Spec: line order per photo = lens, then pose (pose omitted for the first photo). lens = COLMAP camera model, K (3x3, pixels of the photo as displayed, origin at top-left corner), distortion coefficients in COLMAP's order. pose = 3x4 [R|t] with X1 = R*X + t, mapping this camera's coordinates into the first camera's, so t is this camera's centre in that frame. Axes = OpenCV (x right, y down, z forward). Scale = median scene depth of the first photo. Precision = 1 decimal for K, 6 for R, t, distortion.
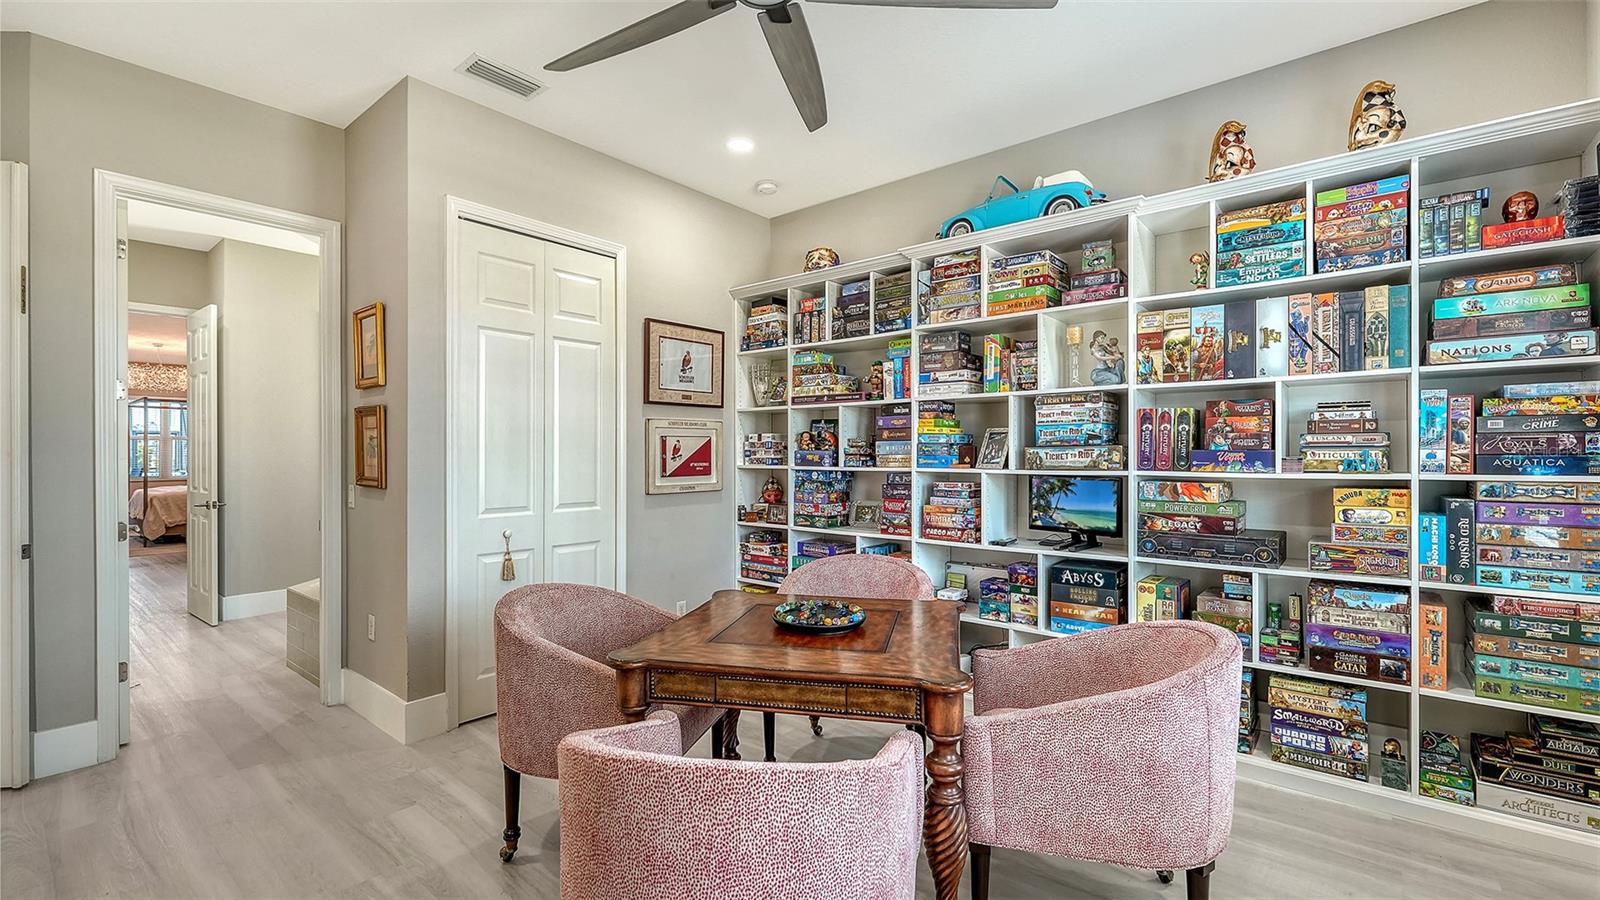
lens RADIAL K [[676.8, 0, 793.3], [0, 676.8, 459.3], [0, 0, 1]] dist [-0.025599, -0.000283]
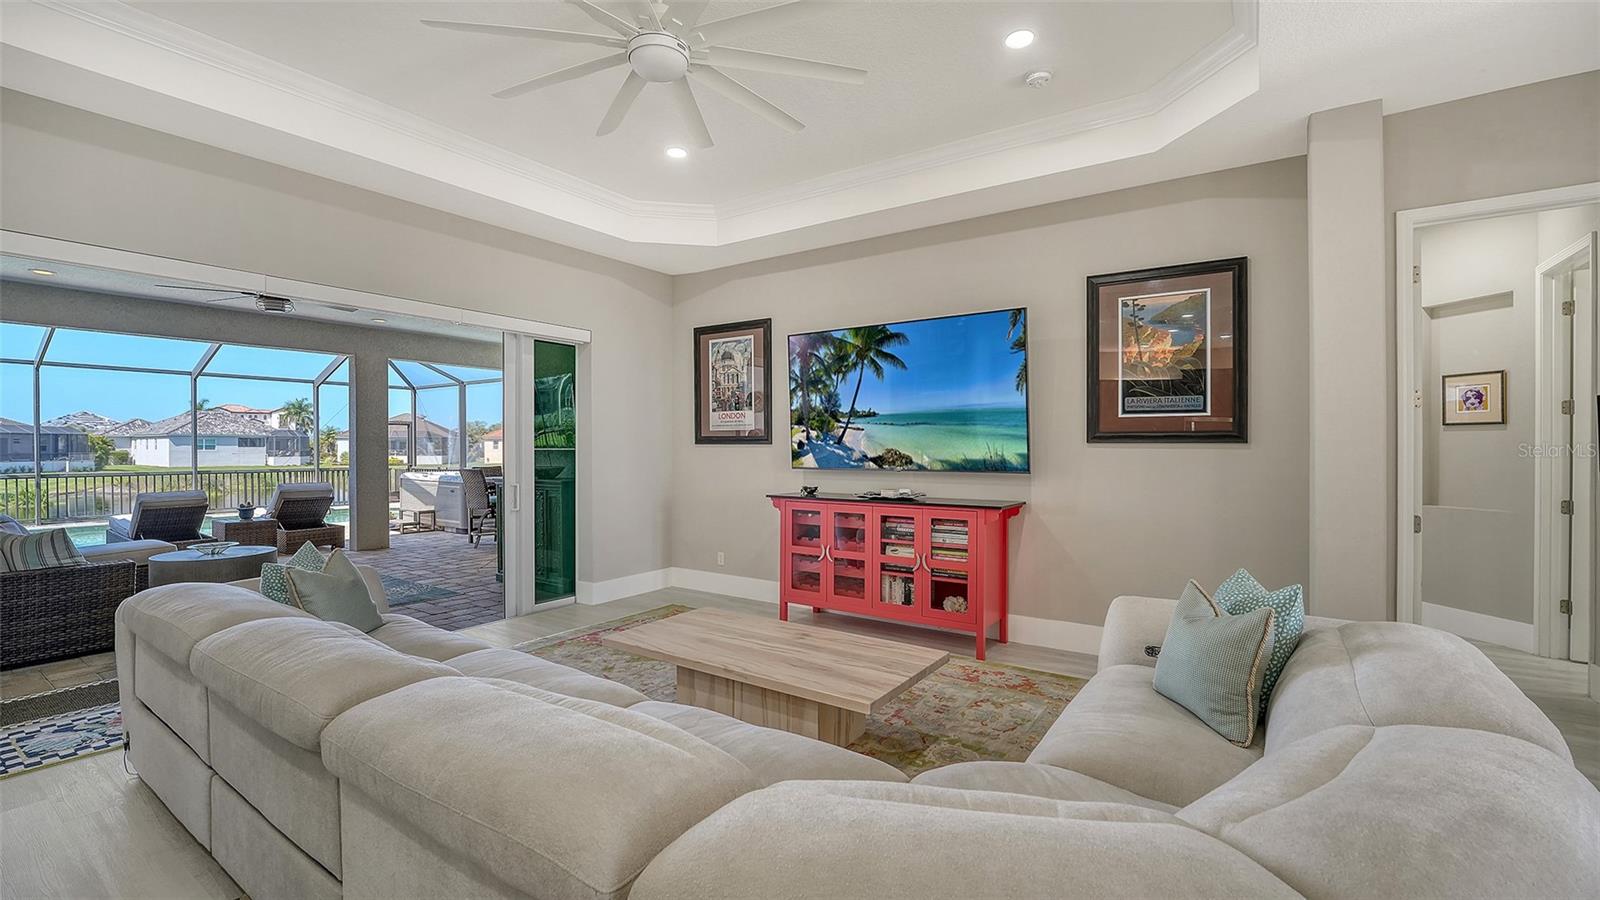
lens RADIAL K [[676.8, 0, 766.4], [0, 676.8, 449.5], [0, 0, 1]] dist [-0.025599, -0.000283]
pose [[0.994248, -0.004852, 0.106993, 0.292048], [0.005164, 0.999983, -0.002642, 0.086818], [-0.106978, 0.003179, 0.994256, 0.620674]]
